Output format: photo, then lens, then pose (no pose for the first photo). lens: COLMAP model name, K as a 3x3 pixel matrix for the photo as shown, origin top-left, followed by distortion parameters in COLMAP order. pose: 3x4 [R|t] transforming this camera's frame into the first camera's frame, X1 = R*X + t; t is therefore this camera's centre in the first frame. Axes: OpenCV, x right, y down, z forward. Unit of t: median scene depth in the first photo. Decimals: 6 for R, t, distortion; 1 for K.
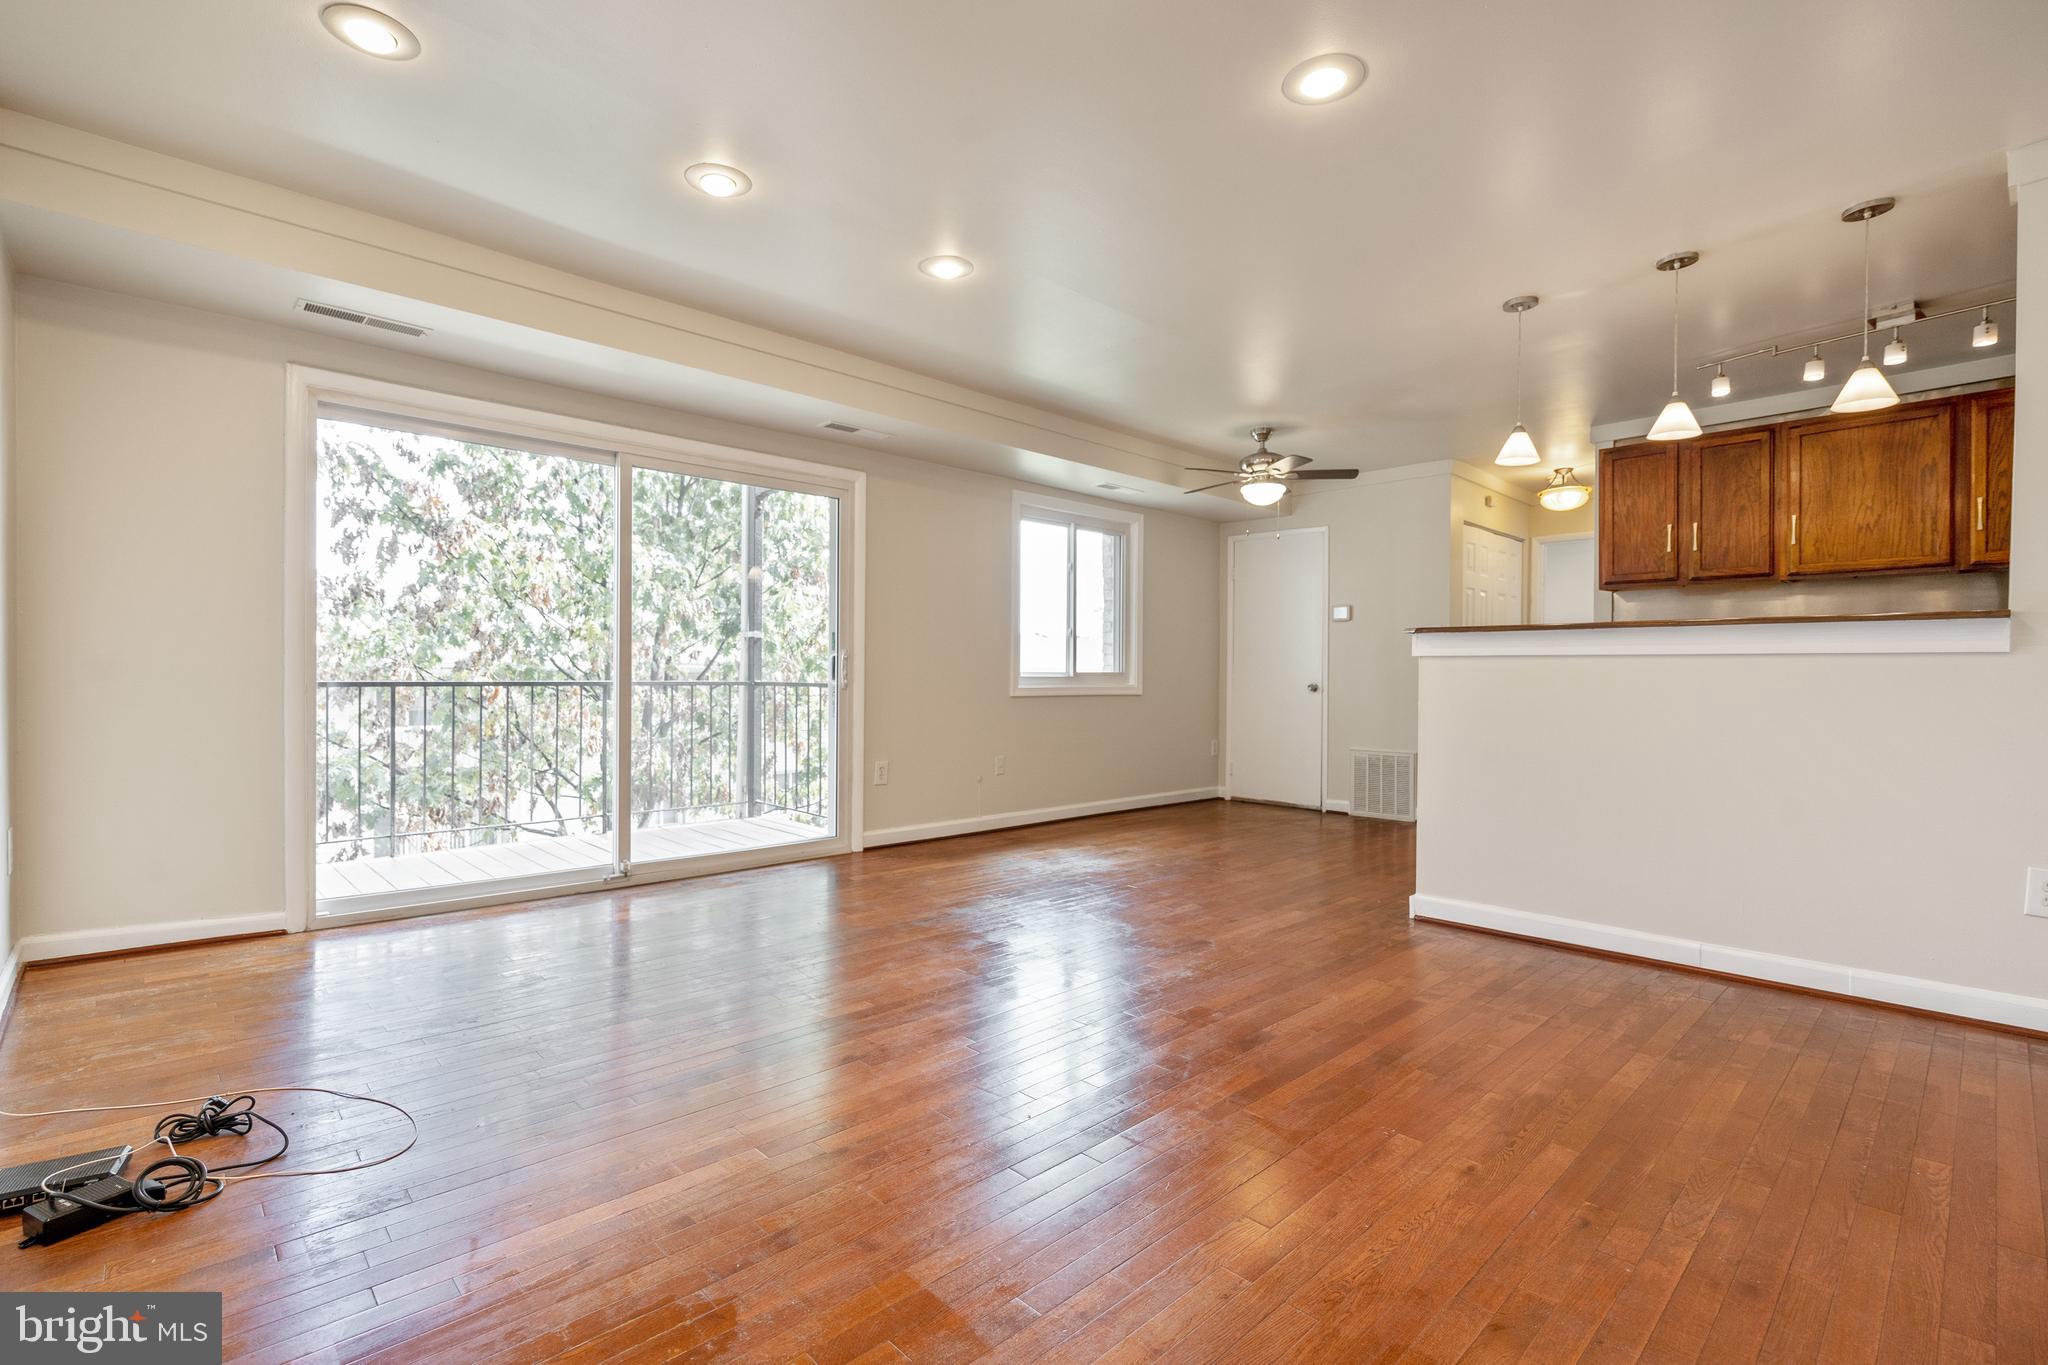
lens RADIAL K [[924.3, 0, 1005.3], [0, 924.3, 681.1], [0, 0, 1]] dist [-0.002175, 0.000281]
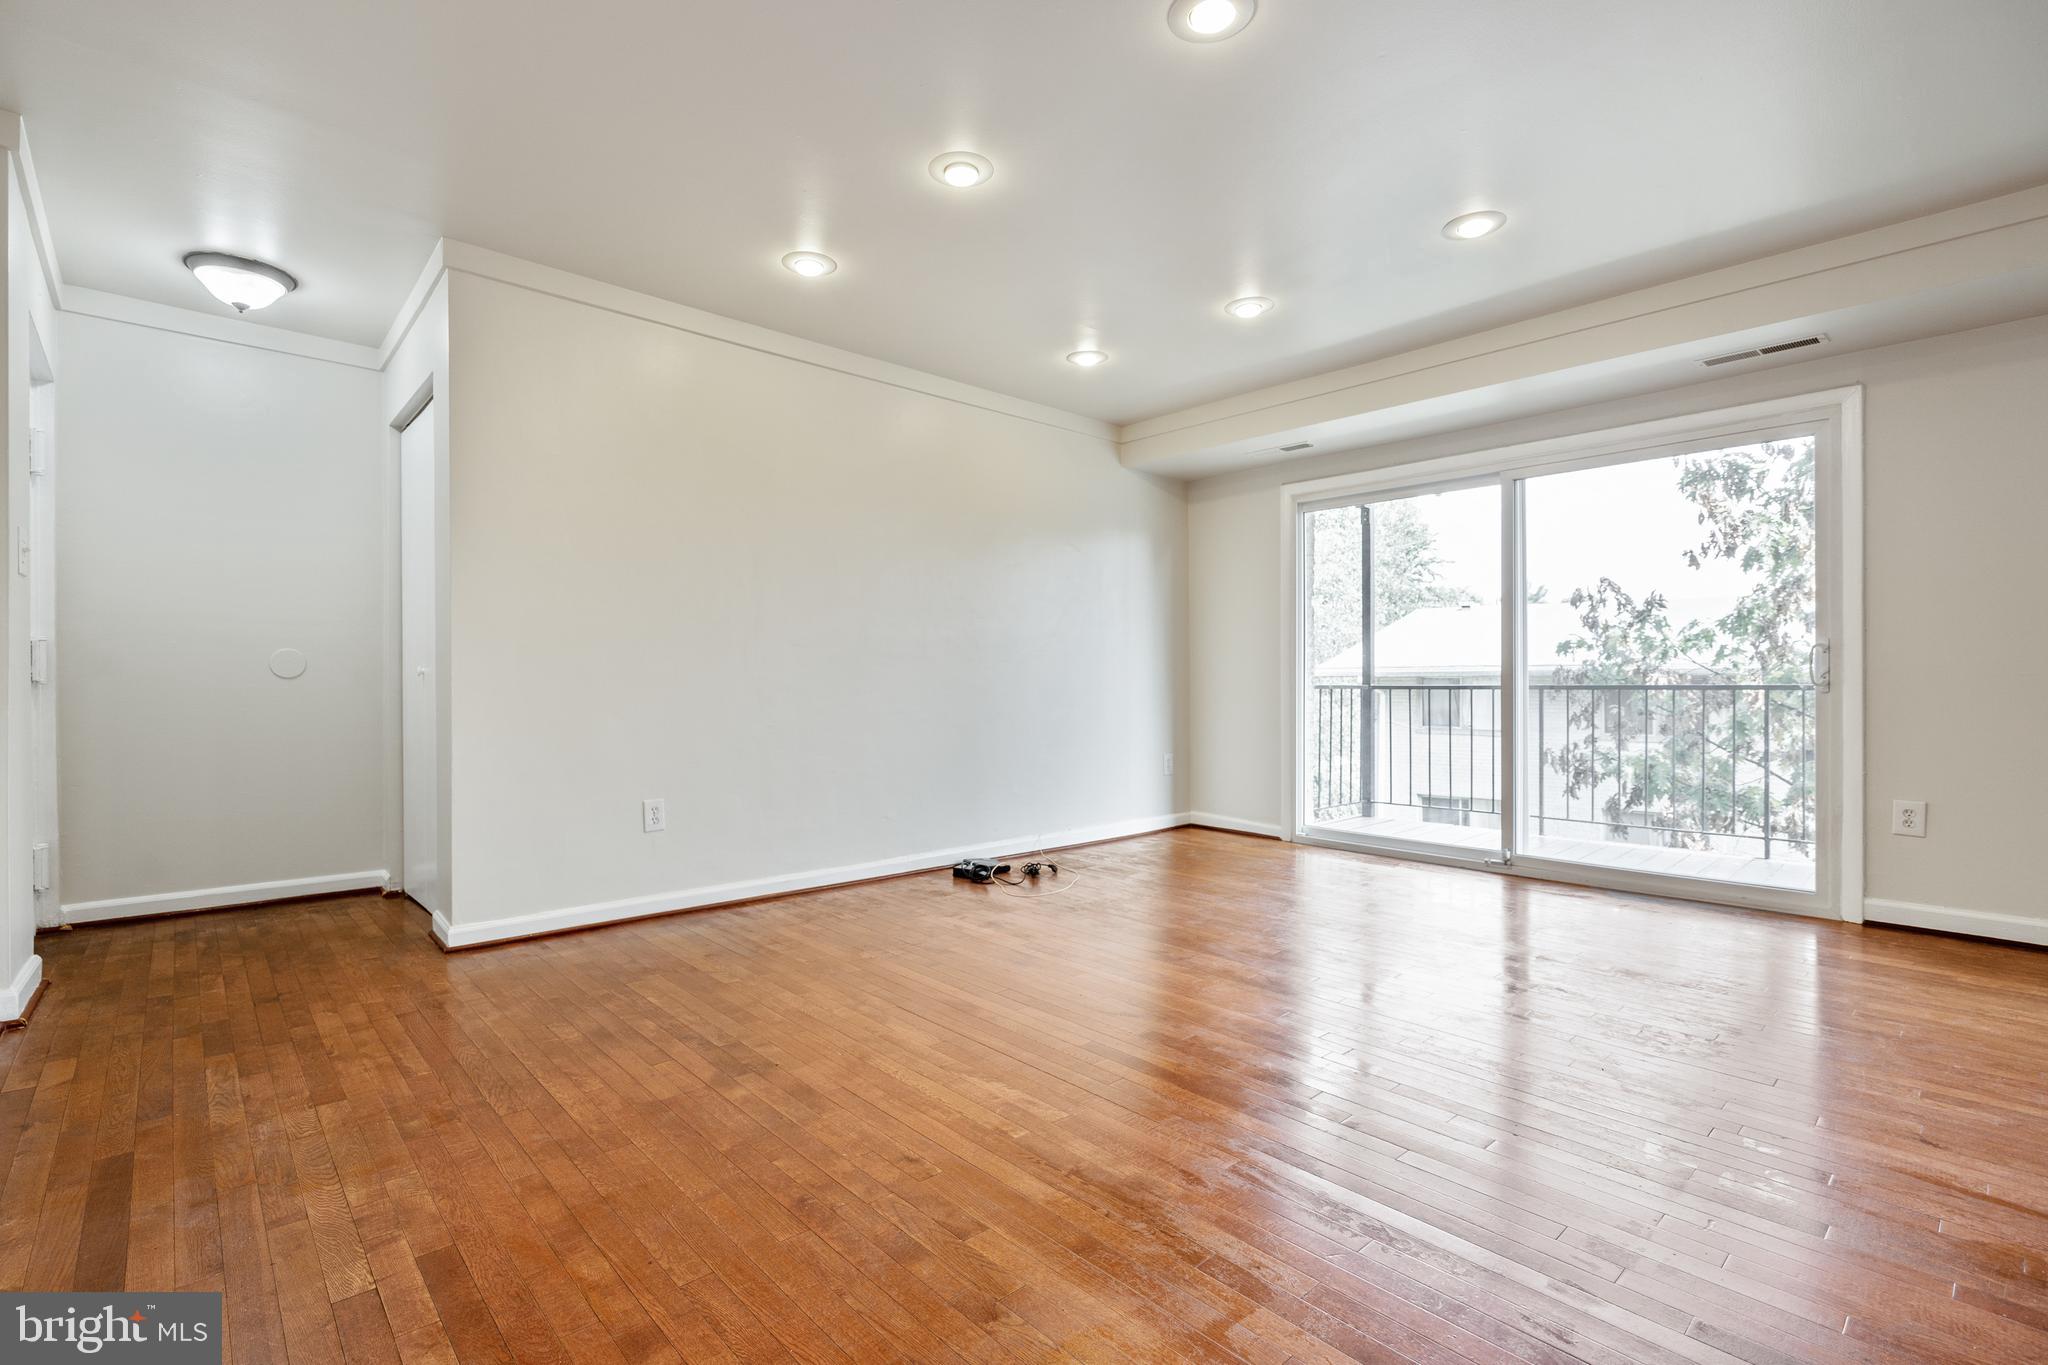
lens RADIAL K [[924.3, 0, 1005.3], [0, 924.3, 681.1], [0, 0, 1]] dist [-0.002175, 0.000281]
pose [[-0.016463, -0.007363, -0.999837, 0.558139], [-0.002191, 0.999971, -0.007328, 0.006487], [0.999862, 0.002070, -0.016479, 0.362827]]
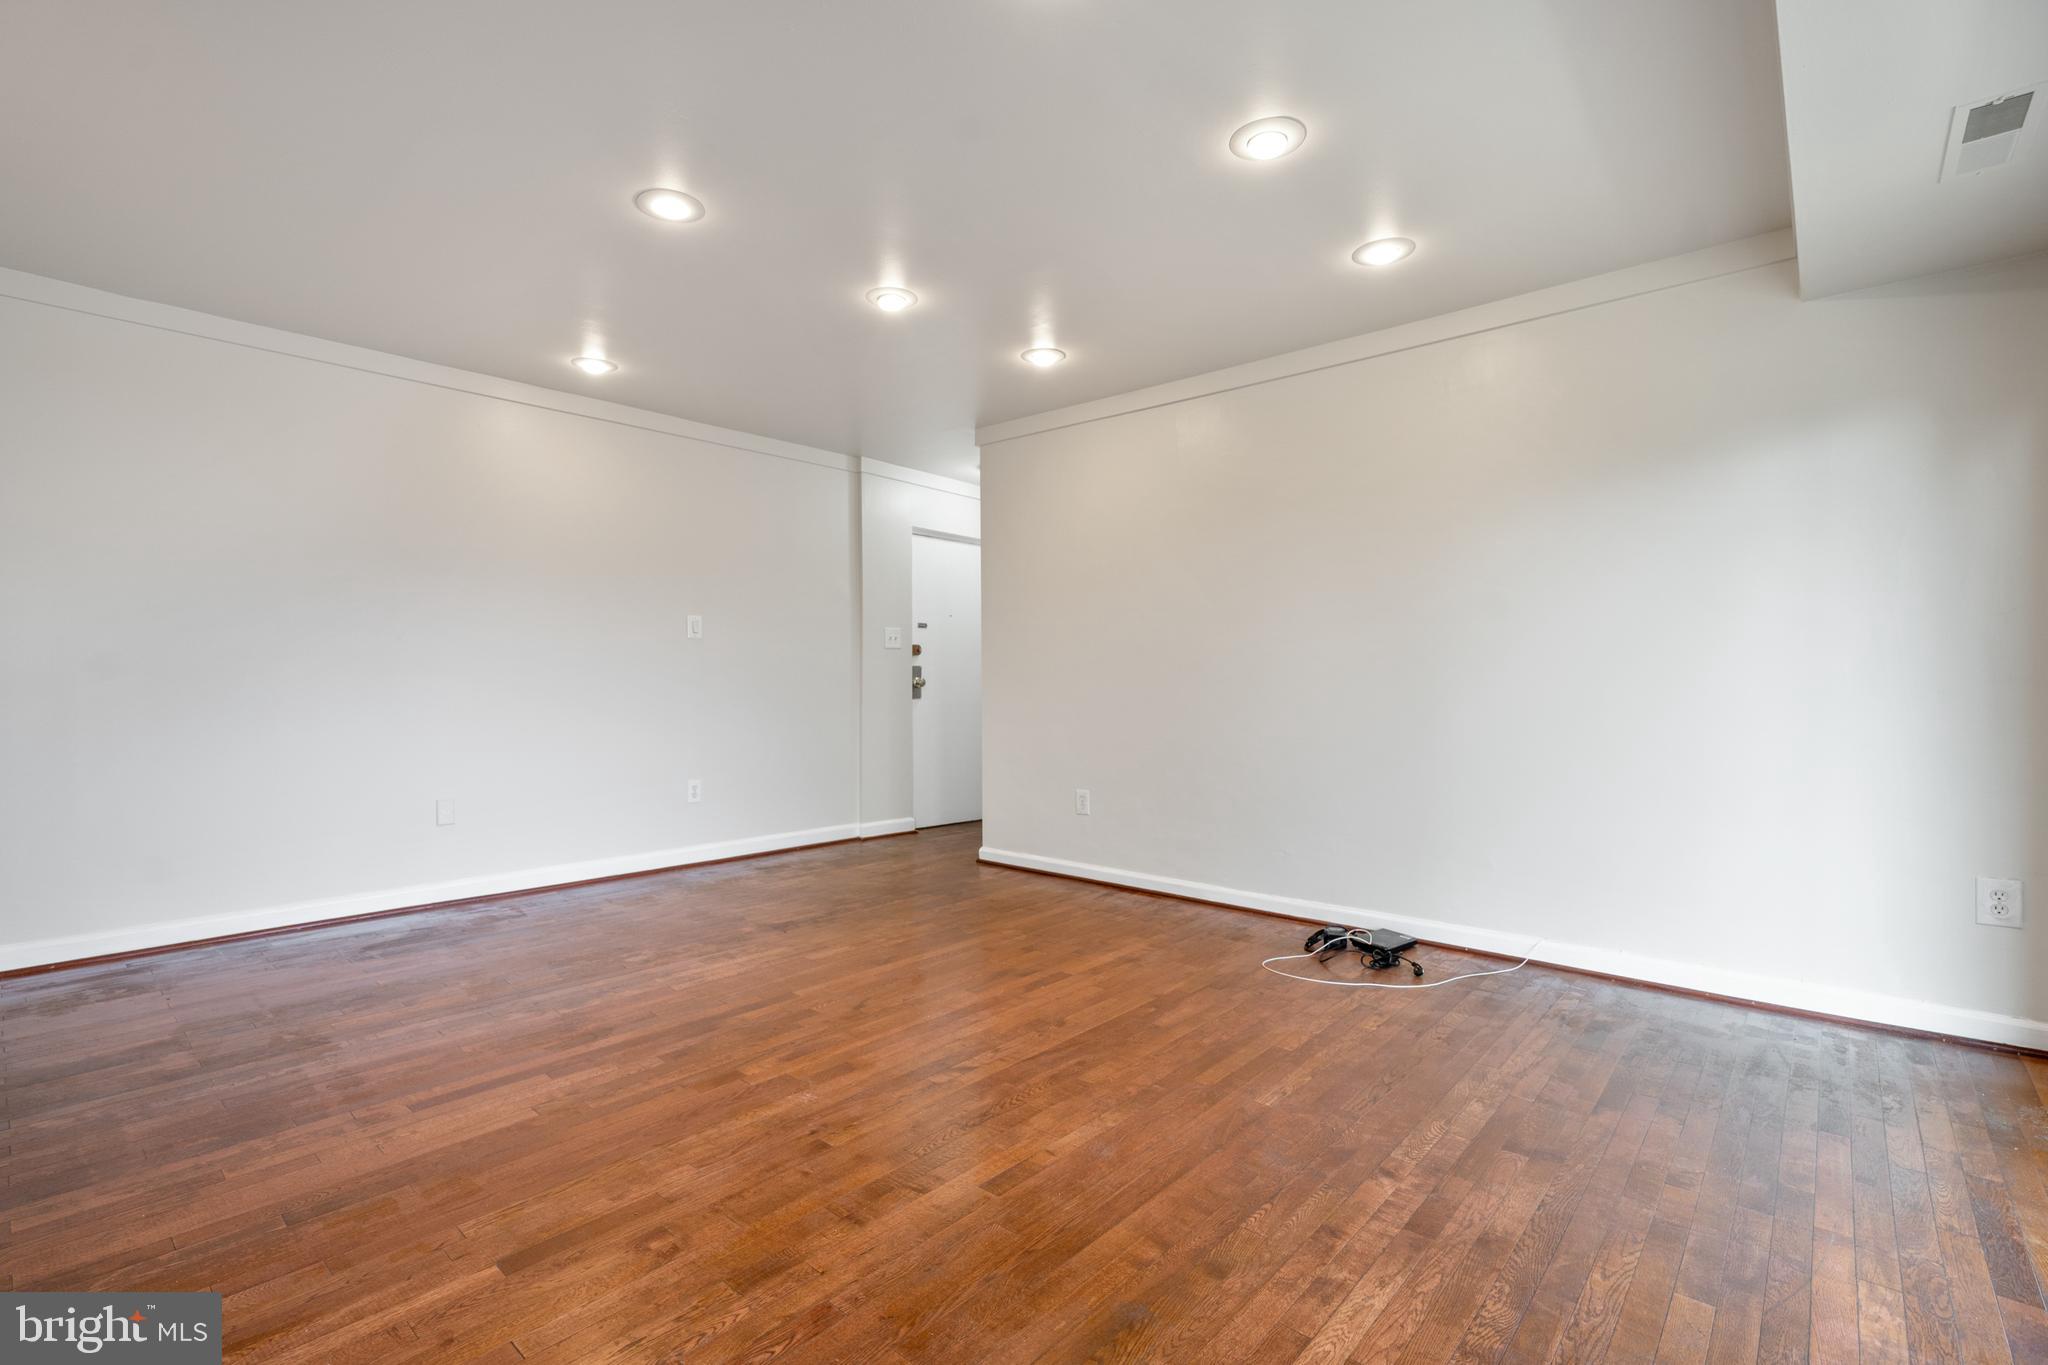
lens RADIAL K [[924.3, 0, 1005.3], [0, 924.3, 681.1], [0, 0, 1]] dist [-0.002175, 0.000281]
pose [[-0.996310, -0.008901, -0.085368, 0.003945], [-0.009017, 0.999959, 0.000968, -0.016668], [0.085356, 0.001734, -0.996349, 1.003830]]
